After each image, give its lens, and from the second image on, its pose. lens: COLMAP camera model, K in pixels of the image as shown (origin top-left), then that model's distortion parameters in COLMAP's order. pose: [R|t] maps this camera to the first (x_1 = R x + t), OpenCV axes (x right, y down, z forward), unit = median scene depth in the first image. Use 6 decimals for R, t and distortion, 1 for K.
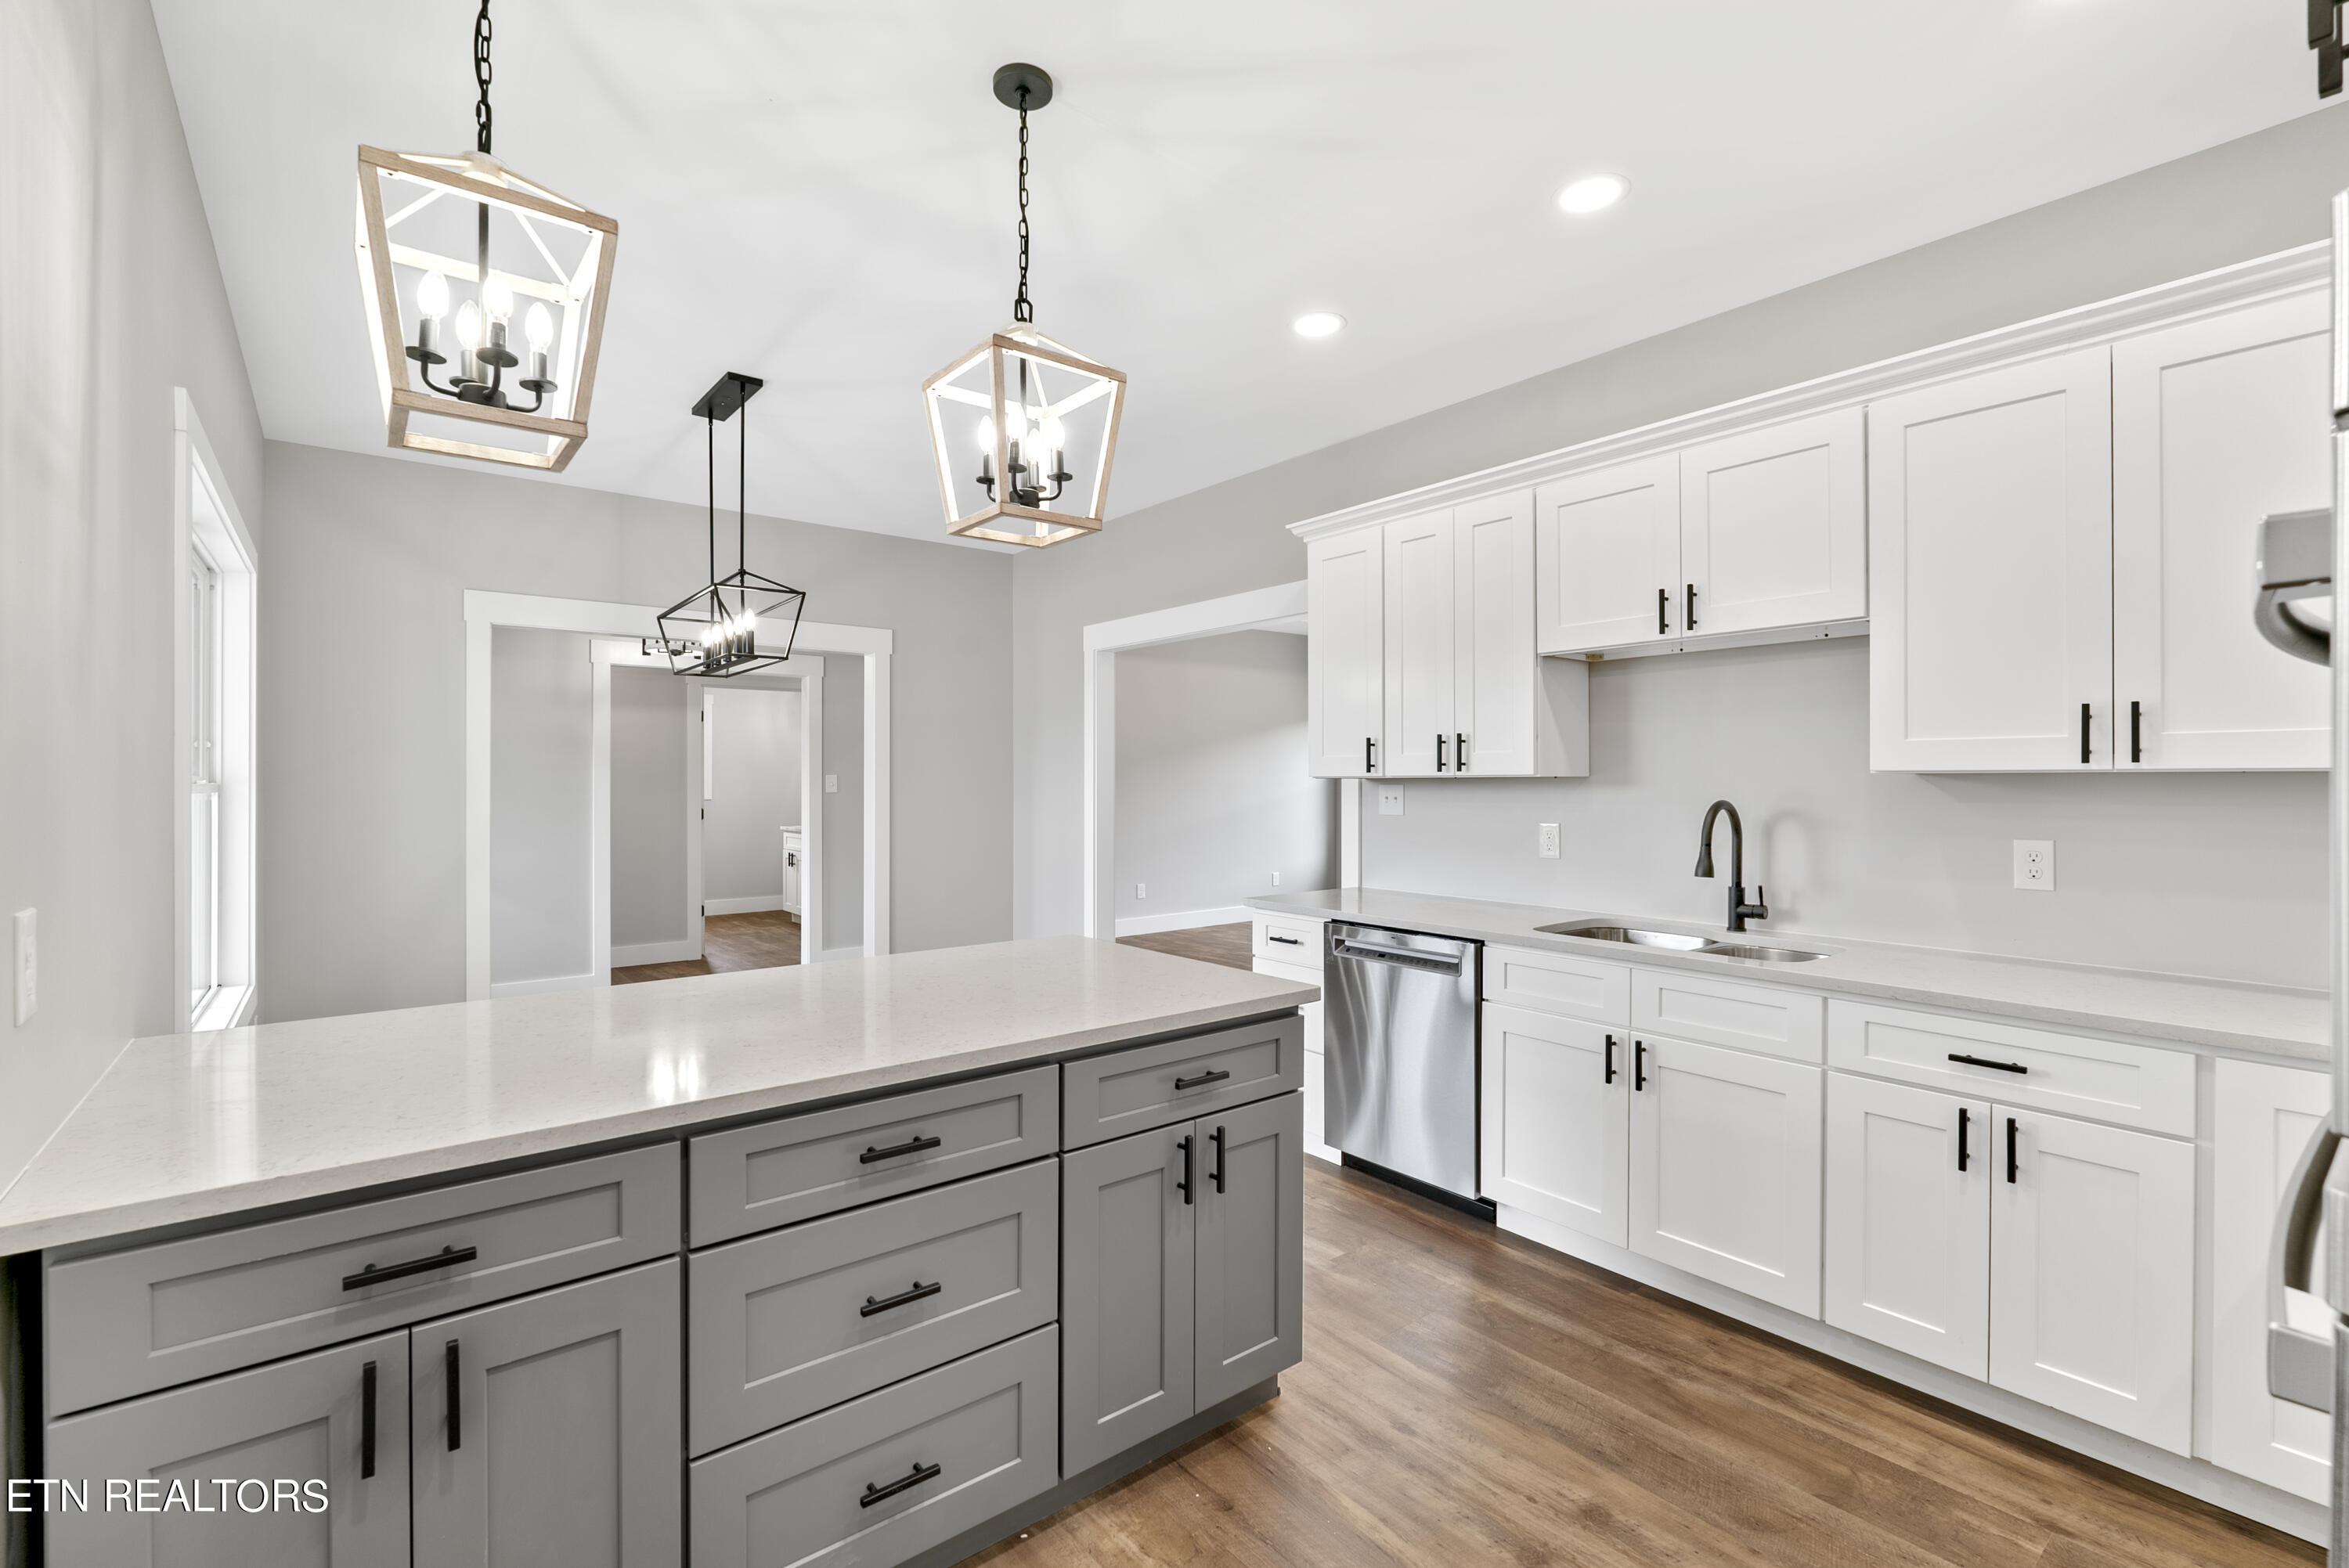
lens RADIAL K [[1038.9, 0, 1169.1], [0, 1038.9, 779.2], [0, 0, 1]] dist [-0.008138, 0.000454]
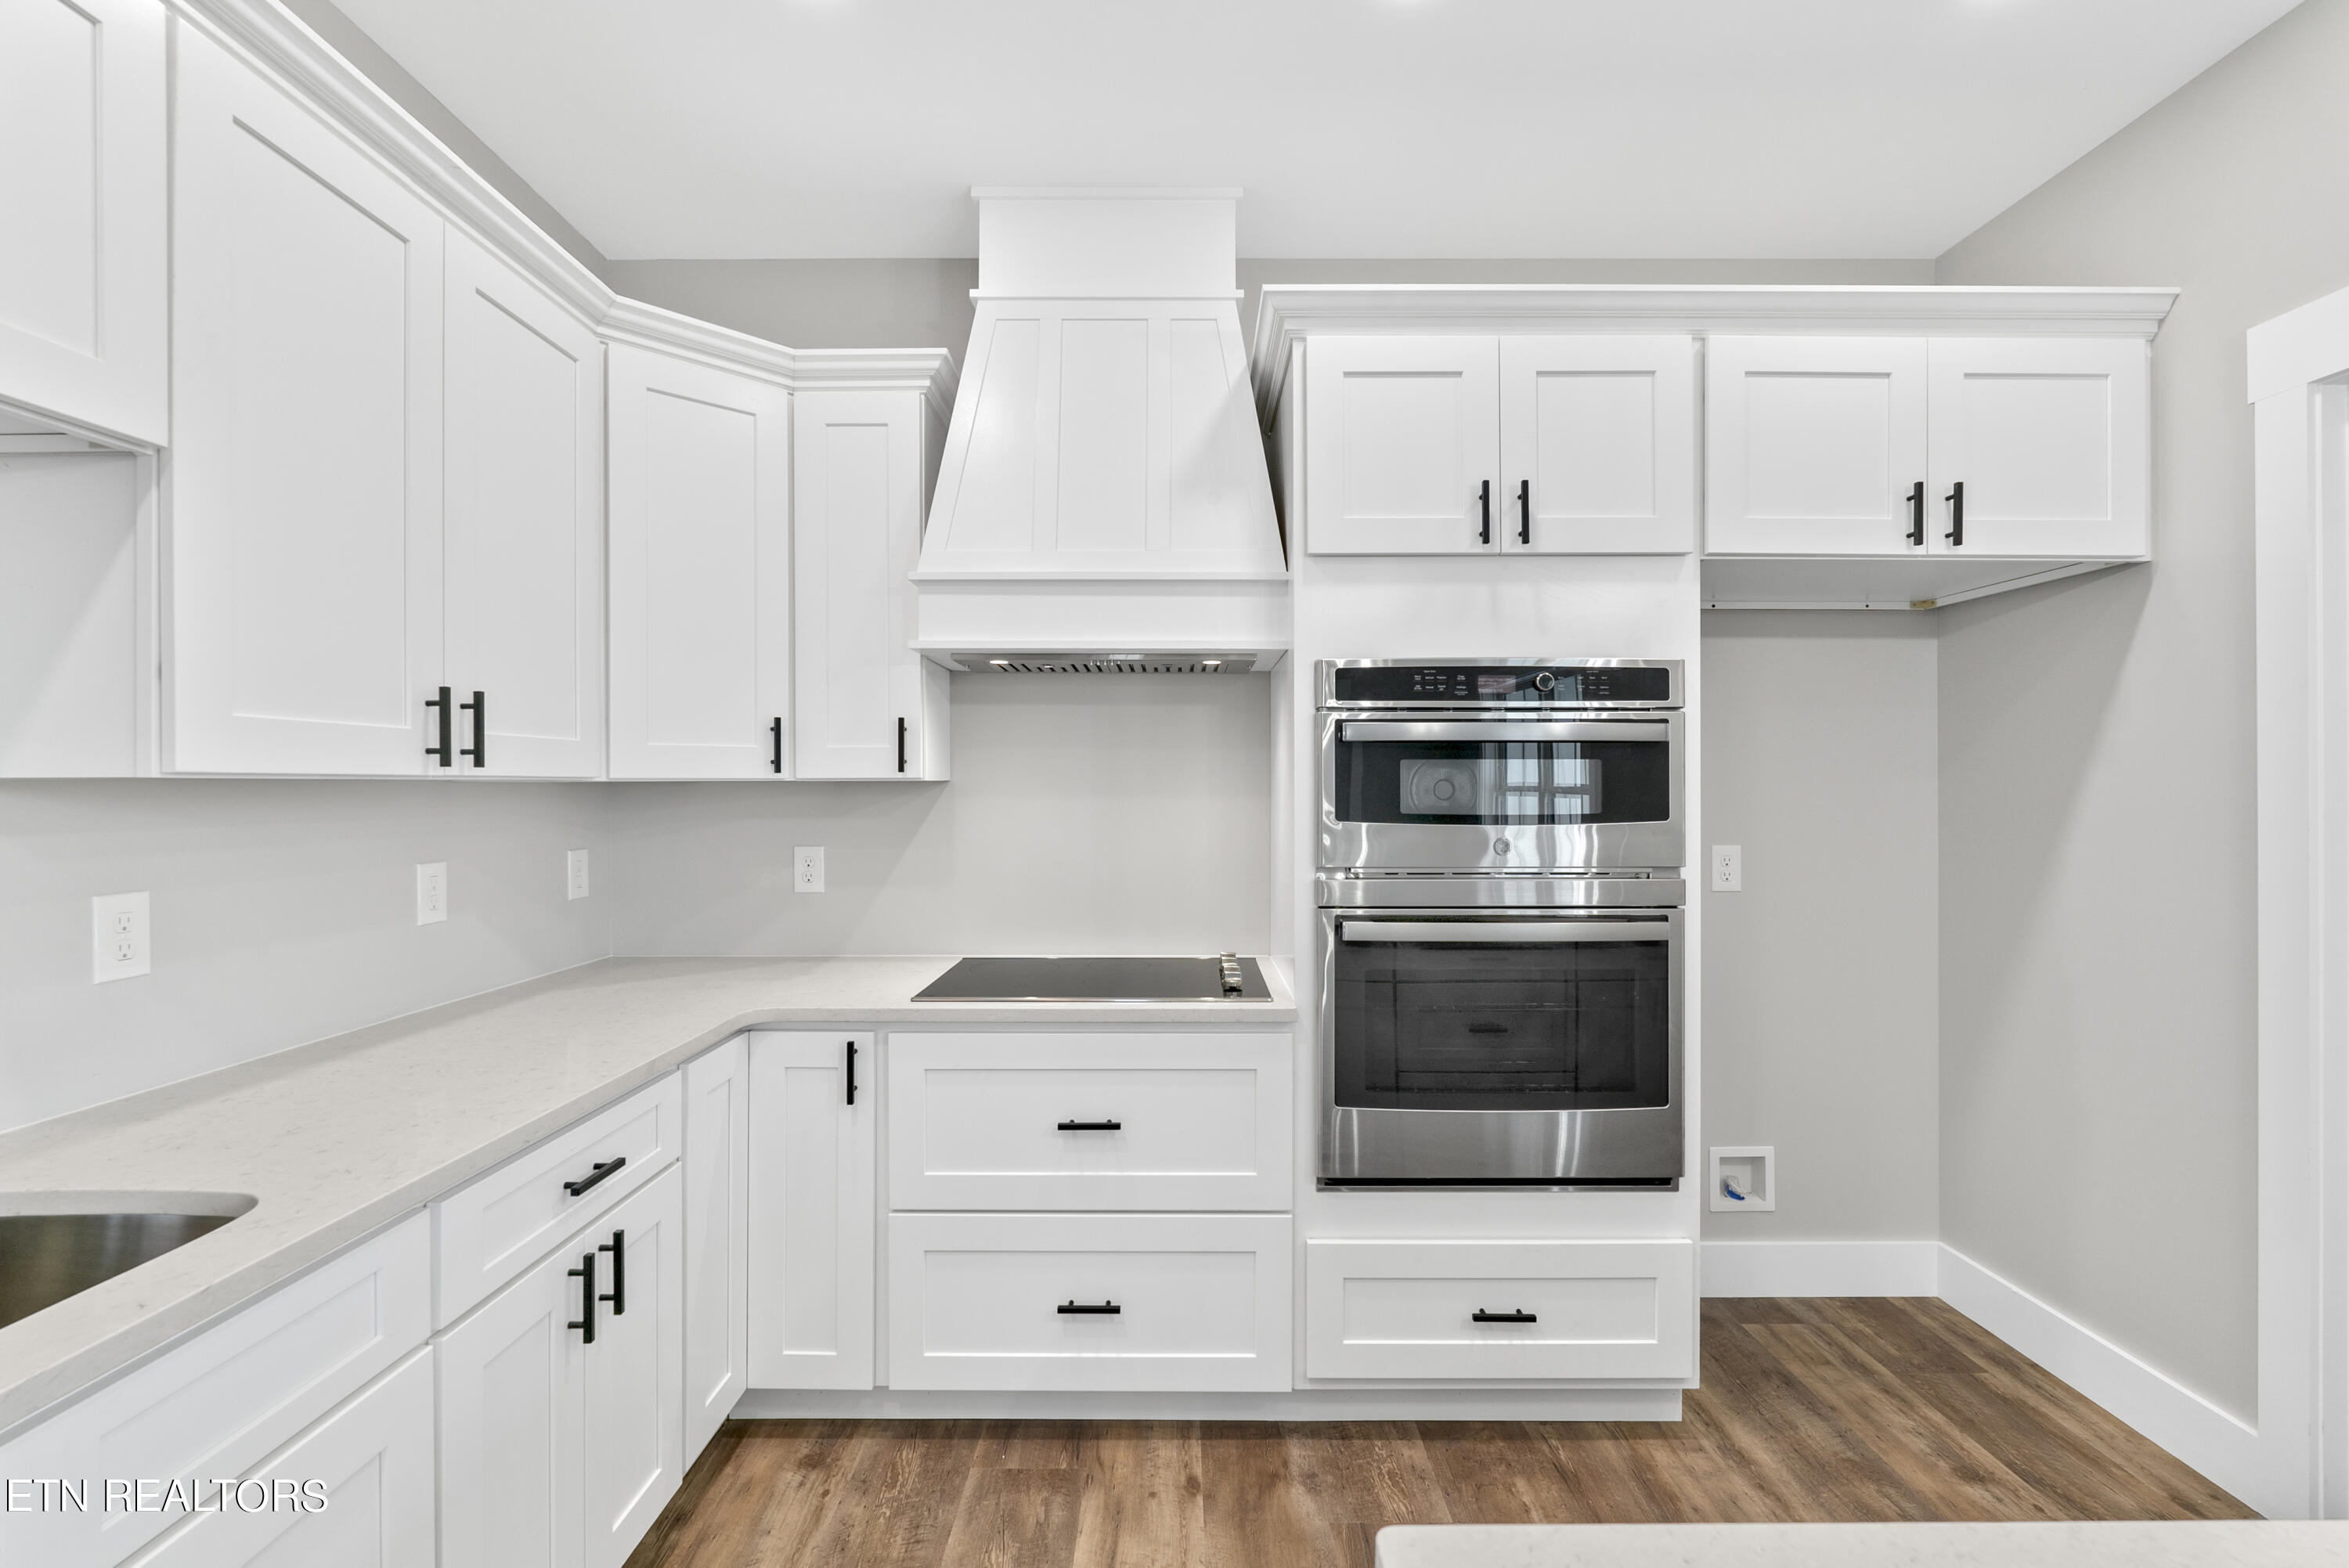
lens RADIAL K [[1024.7, 0, 1174.5], [0, 1024.7, 784.0], [0, 0, 1]] dist [-0.009365, 0.000039]
pose [[-0.785187, 0.001751, 0.619256, 0.020399], [0.001453, 0.999998, -0.000985, -0.001435], [-0.619257, 0.000126, -0.785188, 1.070145]]
